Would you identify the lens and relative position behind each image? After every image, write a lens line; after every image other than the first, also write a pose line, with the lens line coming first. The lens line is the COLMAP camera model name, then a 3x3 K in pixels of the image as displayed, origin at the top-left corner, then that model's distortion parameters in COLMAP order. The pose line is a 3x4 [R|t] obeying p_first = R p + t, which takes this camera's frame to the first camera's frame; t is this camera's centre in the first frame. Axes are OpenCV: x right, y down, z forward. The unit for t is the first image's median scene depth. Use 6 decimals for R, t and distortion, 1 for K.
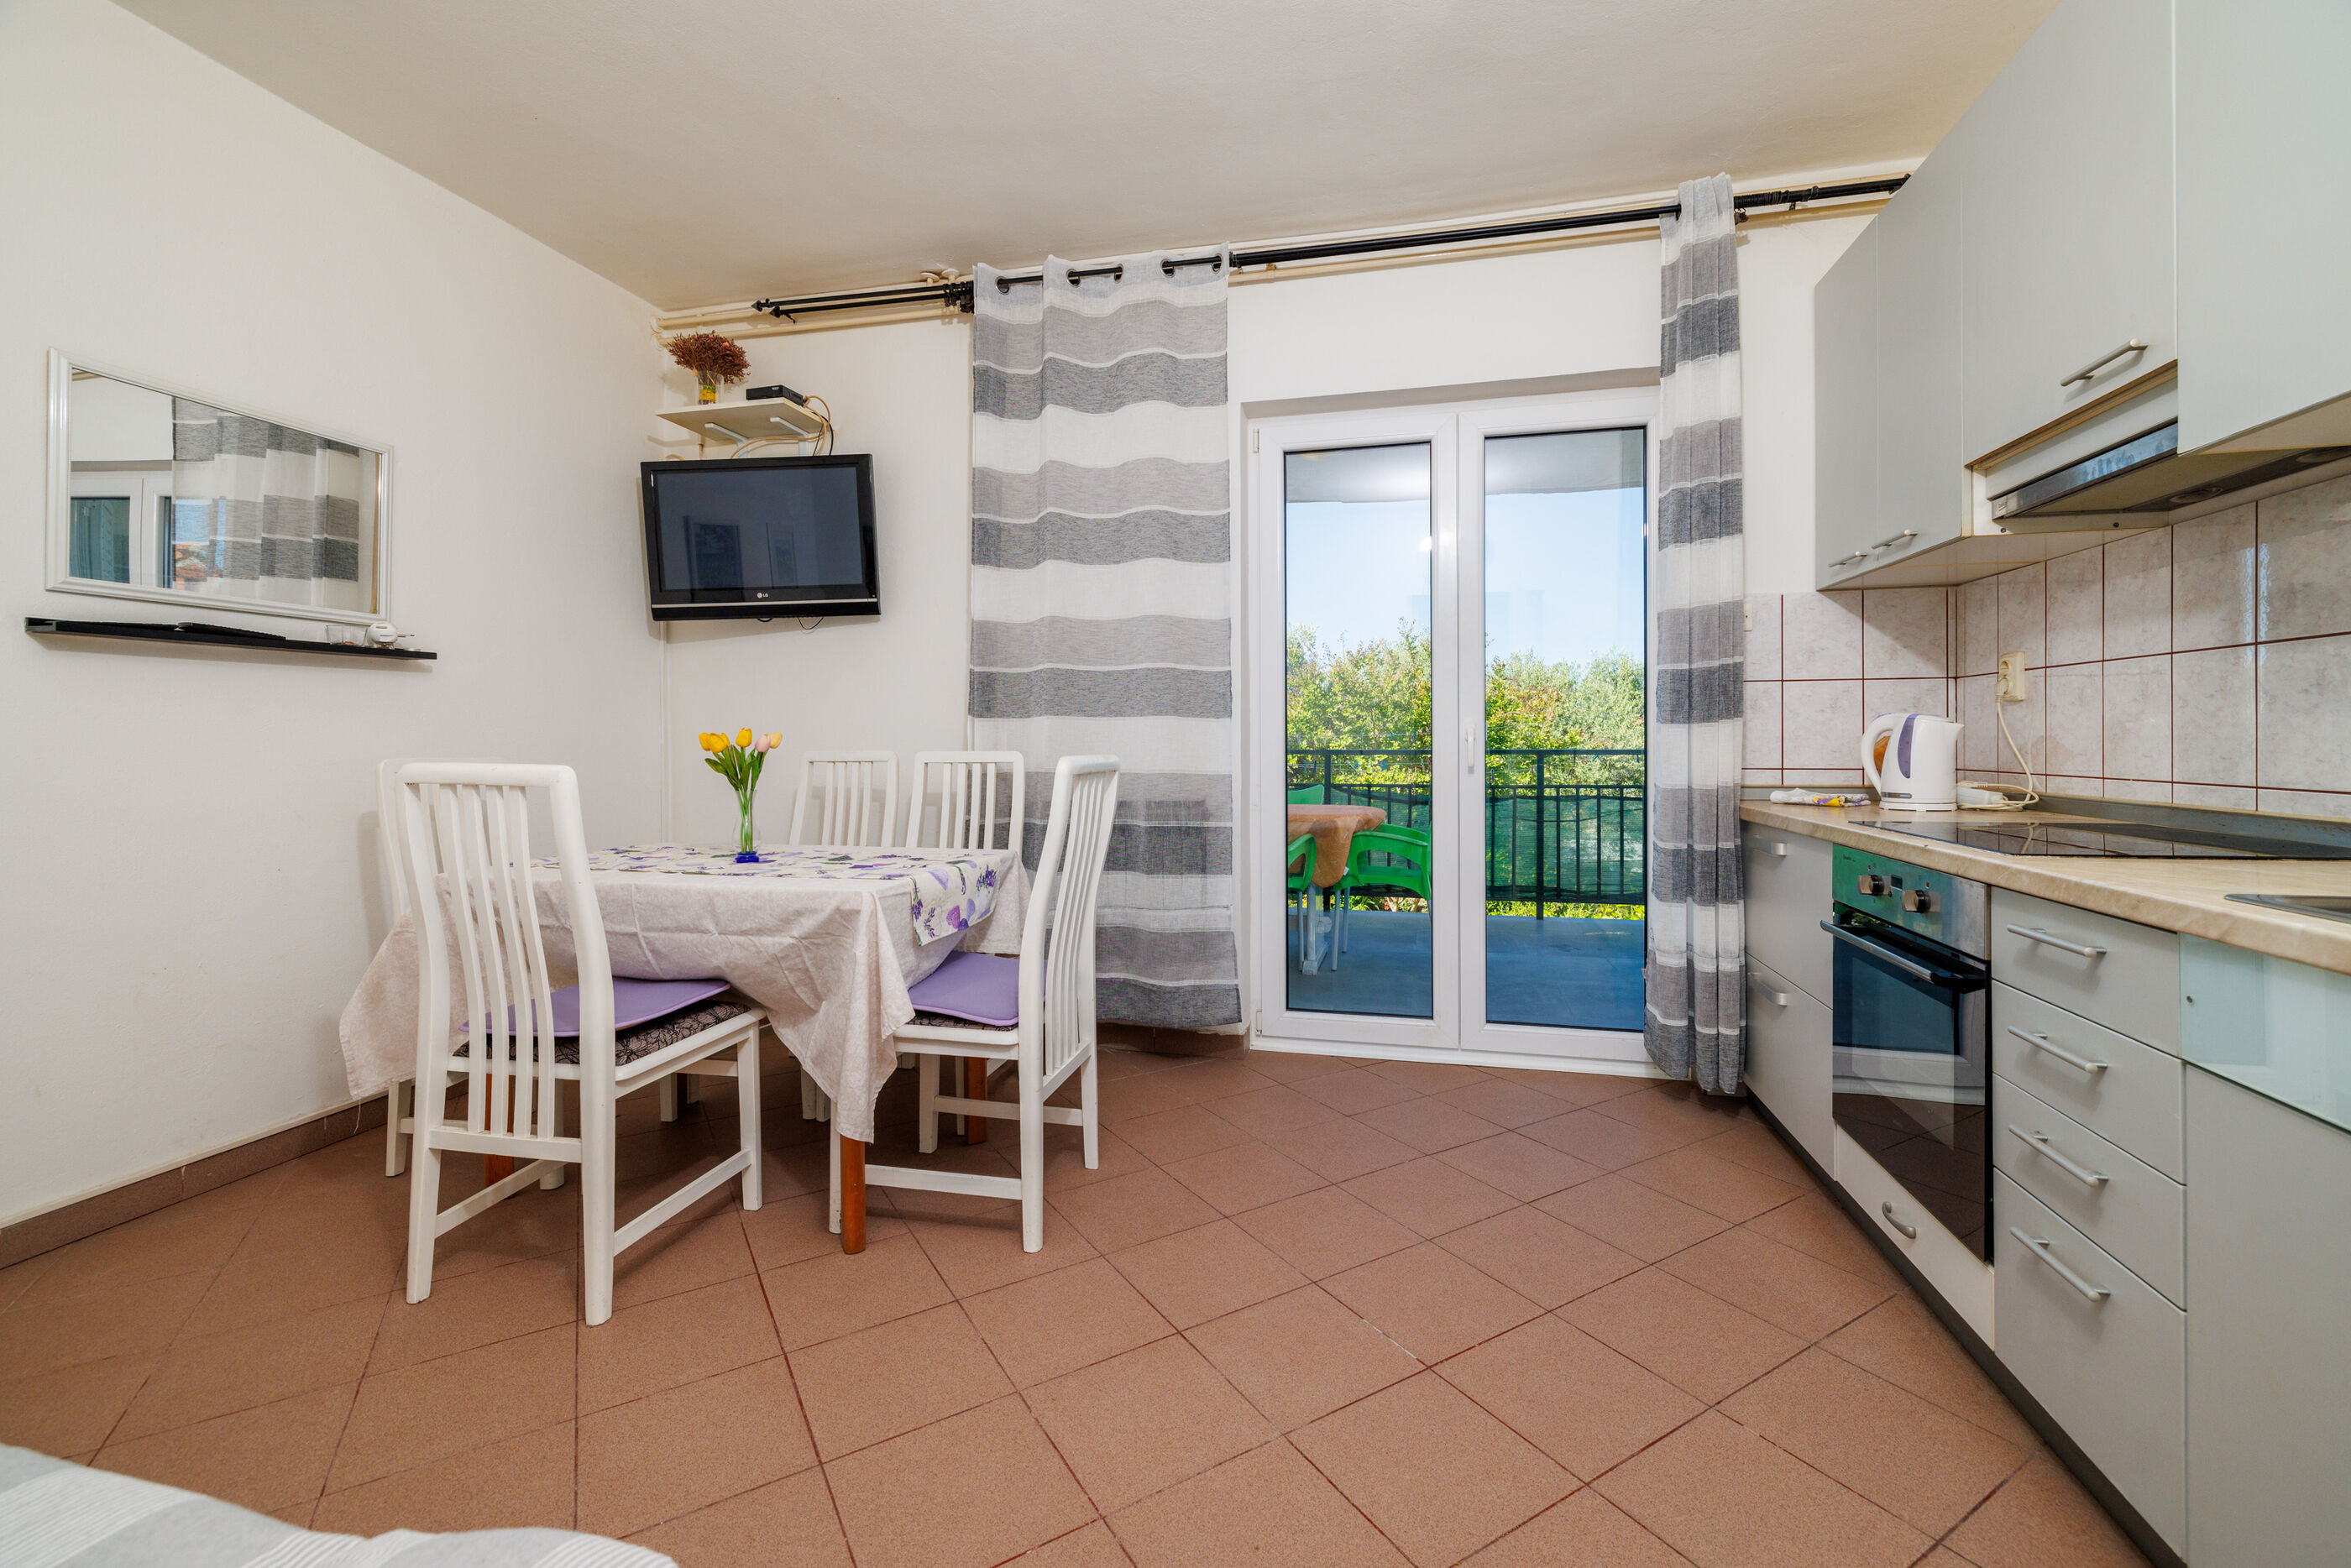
lens RADIAL K [[989.2, 0, 1171.5], [0, 989.2, 746.6], [0, 0, 1]] dist [0.001109, 0.000147]
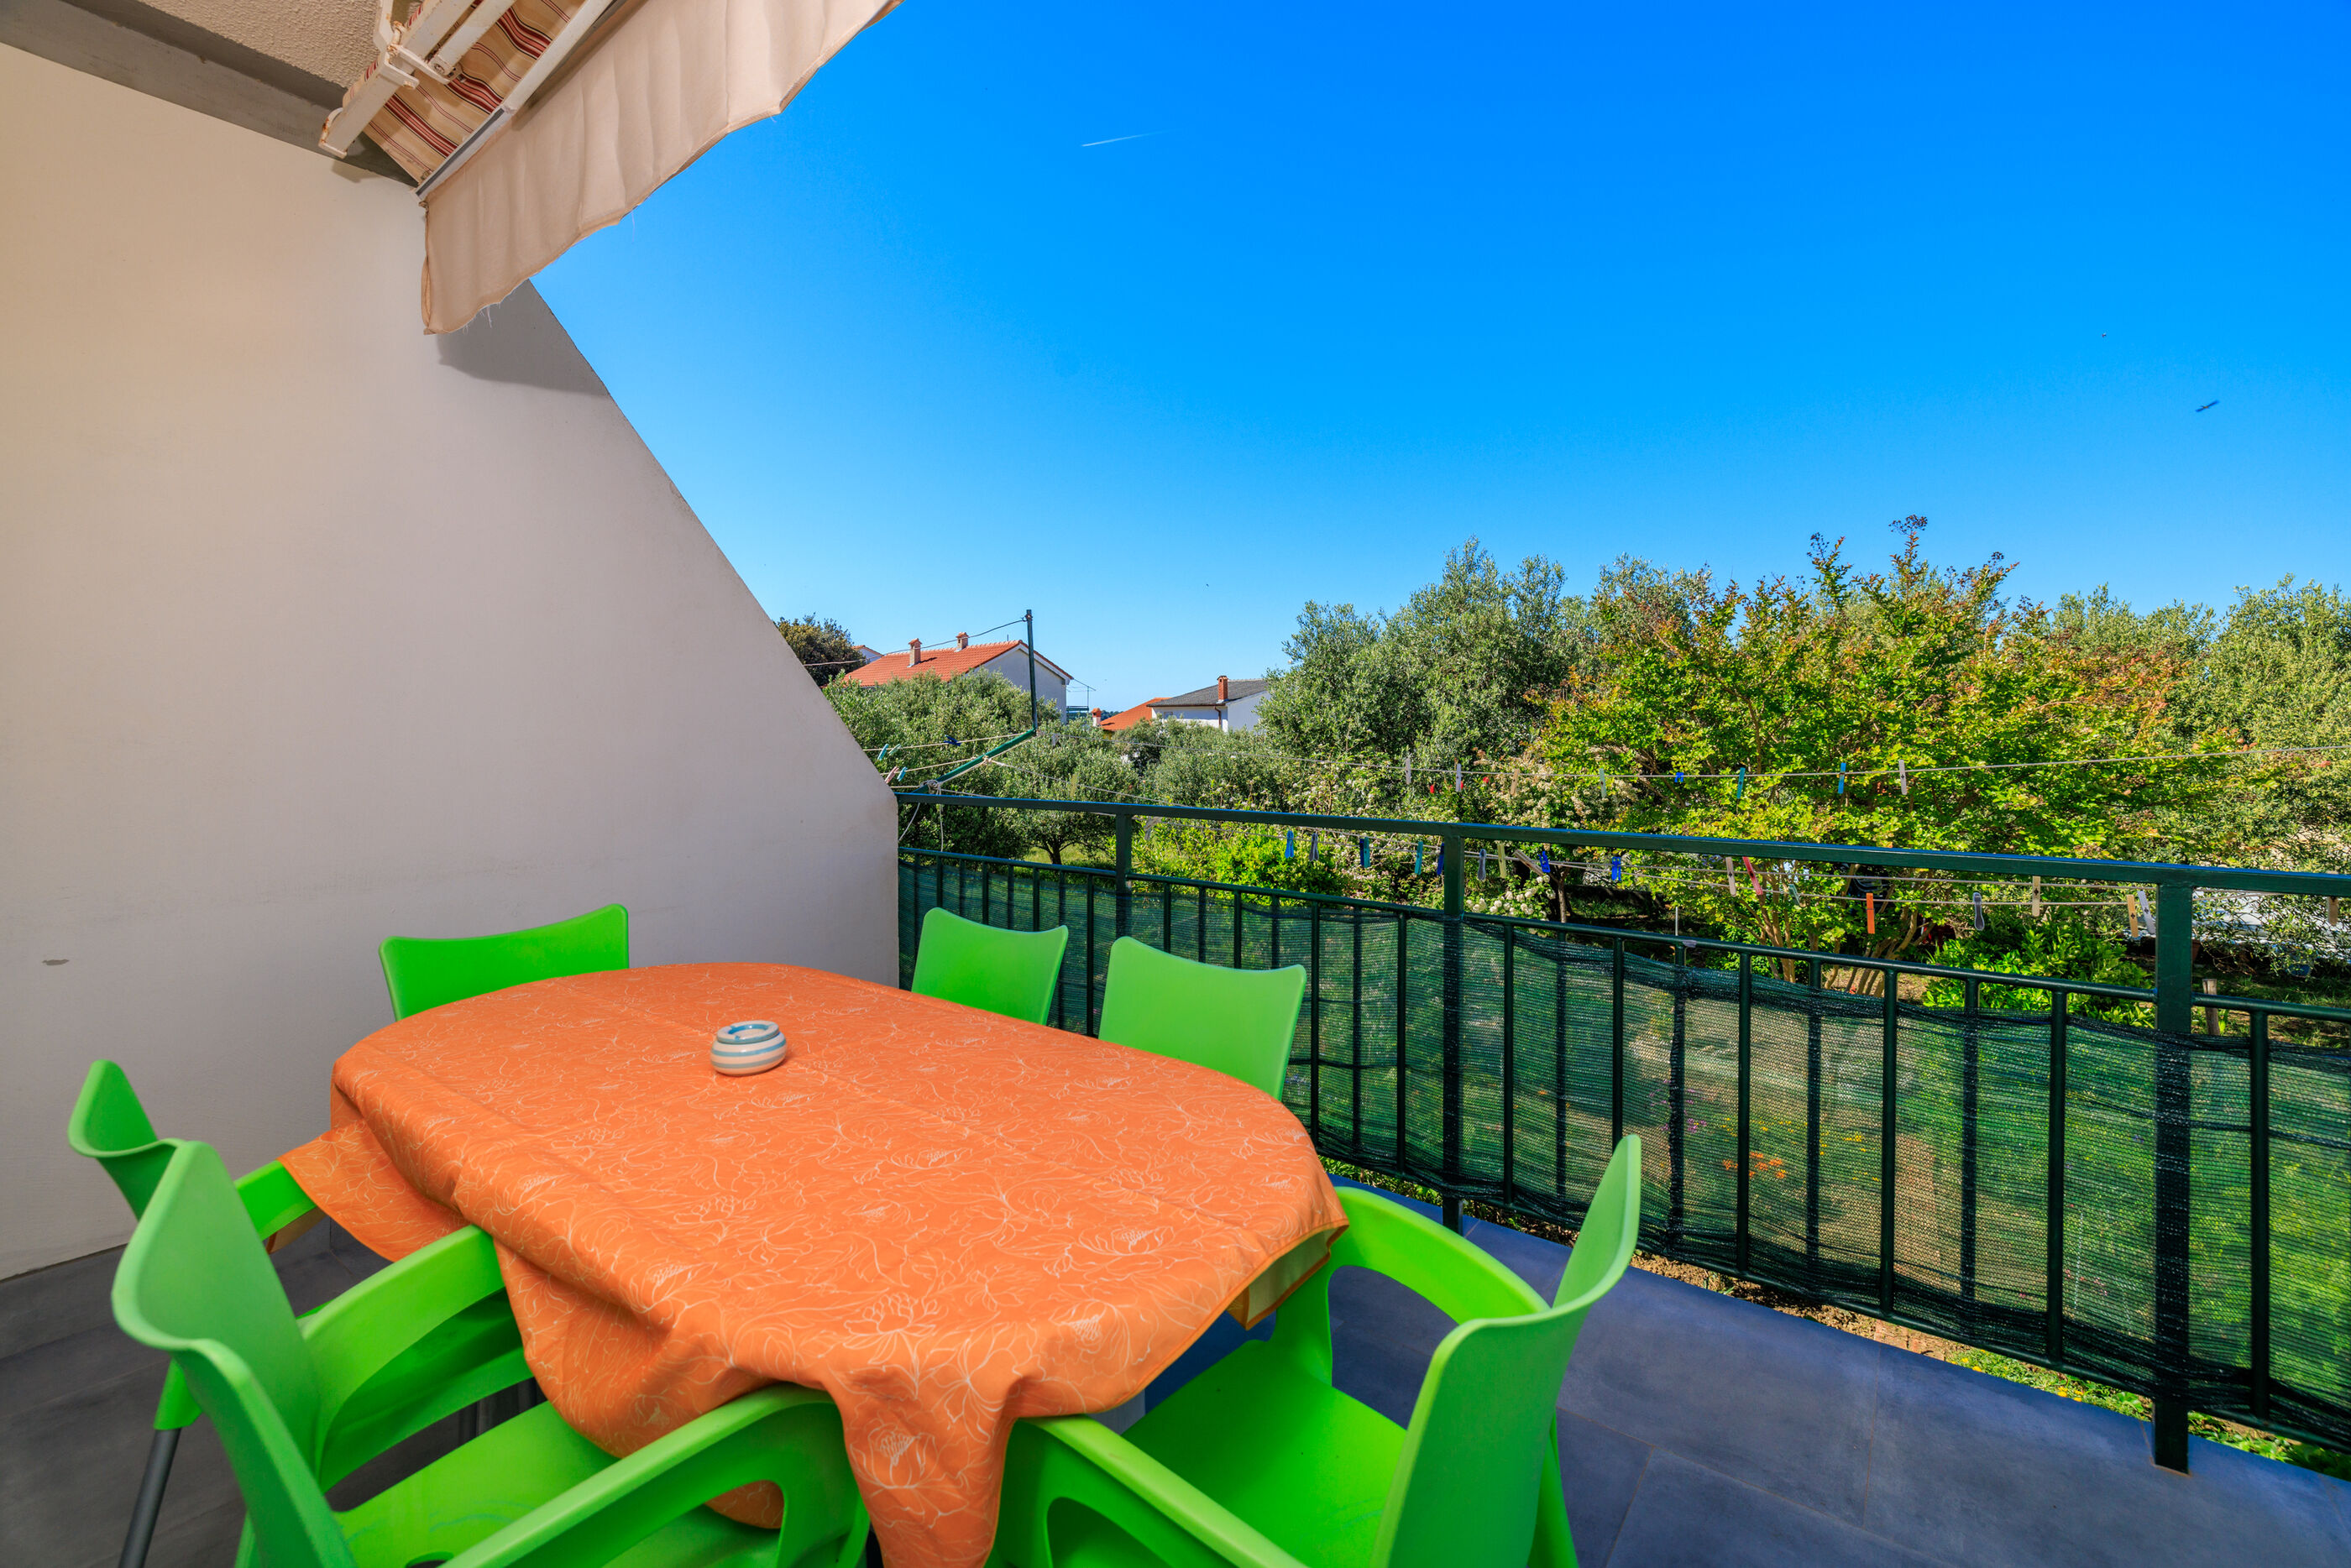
lens RADIAL K [[999.5, 0, 1184.2], [0, 999.5, 726.4], [0, 0, 1]] dist [0.001849, 0.000175]
pose [[0.924763, 0.001956, -0.380538, 0.119256], [-0.001995, 0.999998, 0.000292, -0.020595], [0.380537, 0.000489, 0.924765, 0.340411]]
